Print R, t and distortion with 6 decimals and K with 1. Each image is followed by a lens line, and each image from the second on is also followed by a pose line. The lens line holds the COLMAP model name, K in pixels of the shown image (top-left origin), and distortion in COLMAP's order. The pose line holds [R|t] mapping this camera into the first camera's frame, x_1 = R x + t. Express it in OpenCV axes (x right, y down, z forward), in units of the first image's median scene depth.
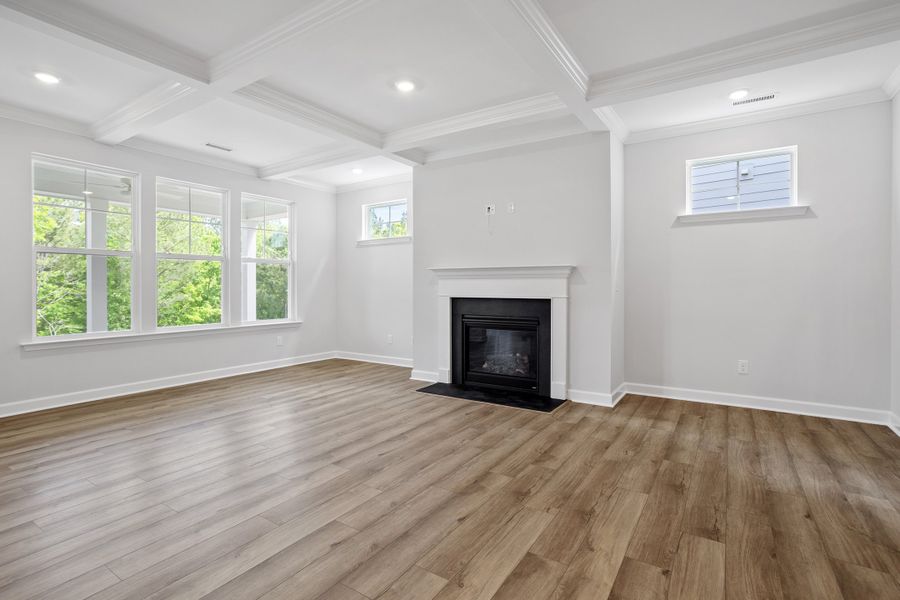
lens RADIAL K [[435.8, 0, 459.4], [0, 435.8, 291.3], [0, 0, 1]] dist [-0.031432, 0.017207]
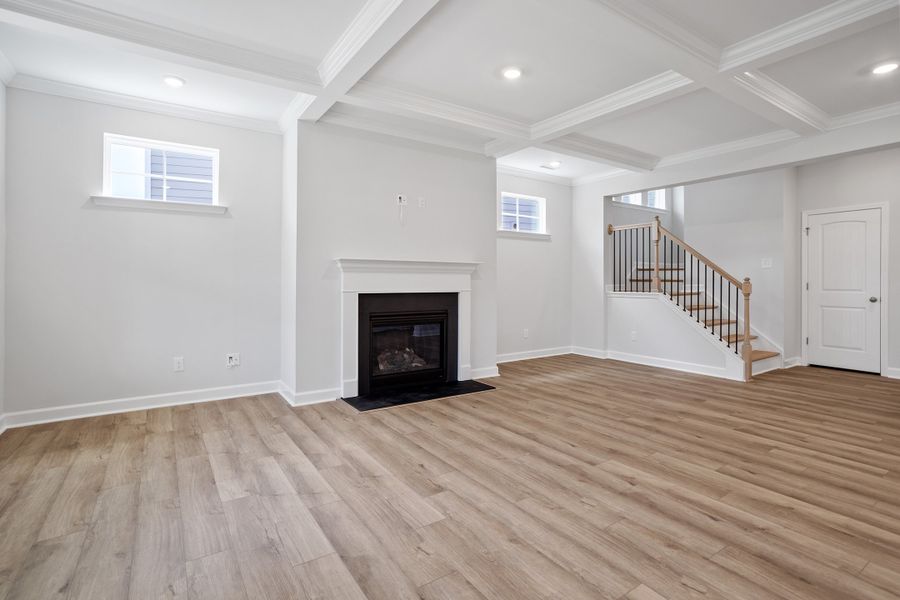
lens RADIAL K [[435.8, 0, 449.3], [0, 435.8, 287.2], [0, 0, 1]] dist [-0.031432, 0.017207]
pose [[0.400183, -0.013222, 0.916340, -0.945309], [0.004240, 0.999912, 0.012576, -0.010549], [-0.916425, -0.001148, 0.400204, 0.658475]]
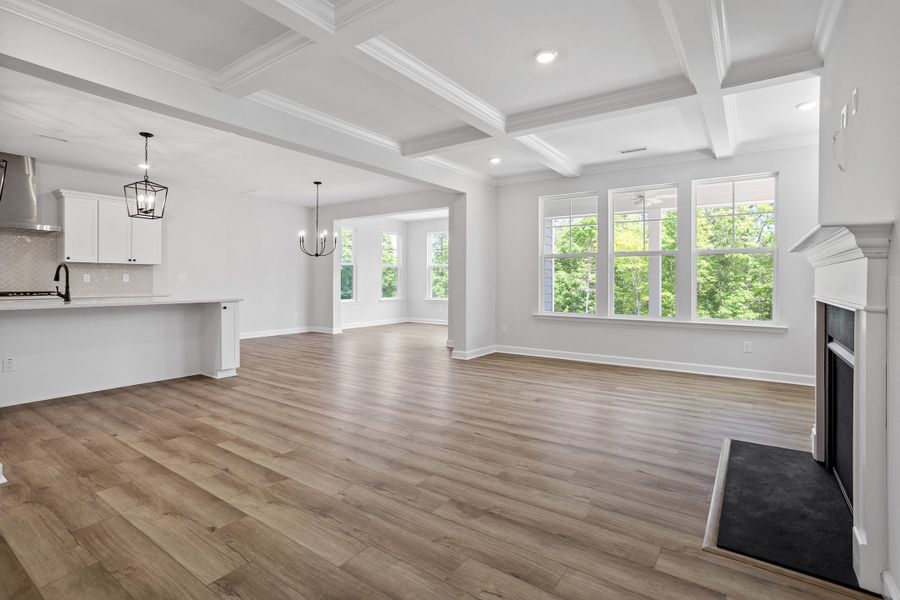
lens RADIAL K [[435.8, 0, 440.8], [0, 435.8, 287.1], [0, 0, 1]] dist [-0.031432, 0.017207]
pose [[-0.062604, 0.013846, -0.997942, 0.704232], [-0.008933, 0.999856, 0.014433, -0.007543], [0.997998, 0.009818, -0.062472, 0.745015]]
